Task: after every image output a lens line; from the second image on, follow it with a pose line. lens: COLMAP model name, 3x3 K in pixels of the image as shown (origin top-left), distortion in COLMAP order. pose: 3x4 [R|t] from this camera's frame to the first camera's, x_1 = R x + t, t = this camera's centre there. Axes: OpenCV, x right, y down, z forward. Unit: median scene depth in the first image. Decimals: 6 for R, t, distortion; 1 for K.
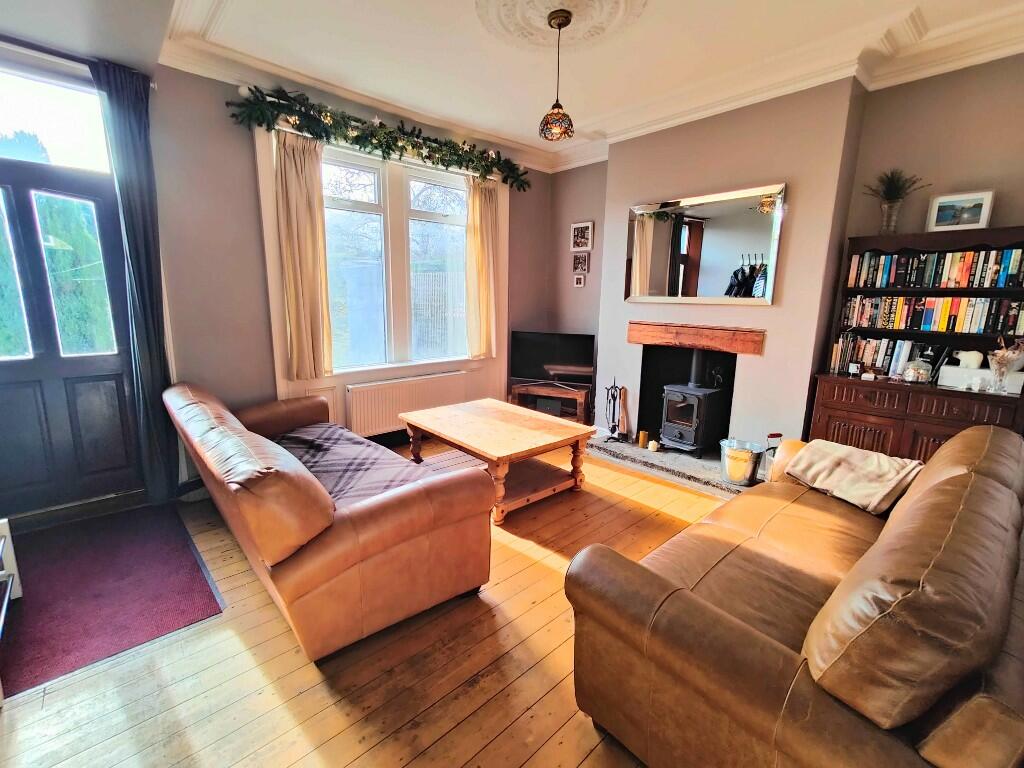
lens RADIAL K [[452.8, 0, 514.9], [0, 452.8, 382.1], [0, 0, 1]] dist [0.008692, 0.000487]
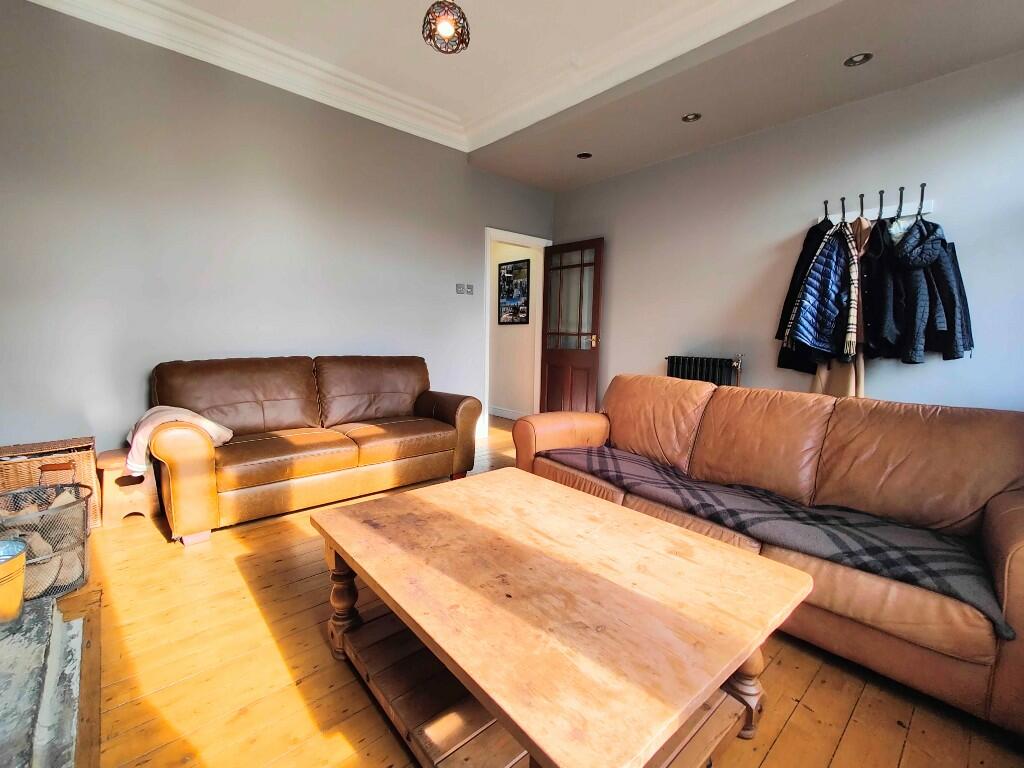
lens RADIAL K [[452.8, 0, 509.7], [0, 452.8, 379.9], [0, 0, 1]] dist [0.008692, 0.000487]
pose [[-0.998940, -0.042874, 0.016753, -0.034107], [-0.036109, 0.955603, 0.292438, -0.195556], [-0.028547, 0.291523, -0.956138, 1.526877]]
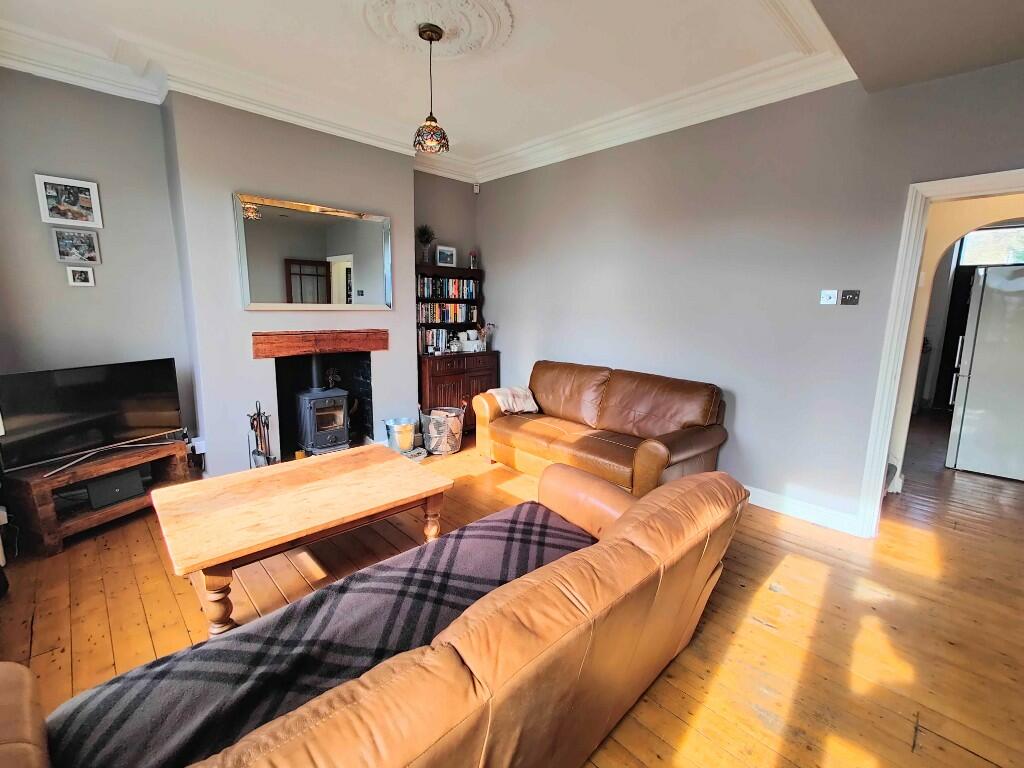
lens RADIAL K [[452.8, 0, 512.1], [0, 452.8, 383.4], [0, 0, 1]] dist [0.008692, 0.000487]
pose [[-0.022960, -0.188102, 0.981881, -0.807519], [0.172470, 0.966669, 0.189221, -0.165023], [-0.984747, 0.173689, 0.010247, 0.740594]]
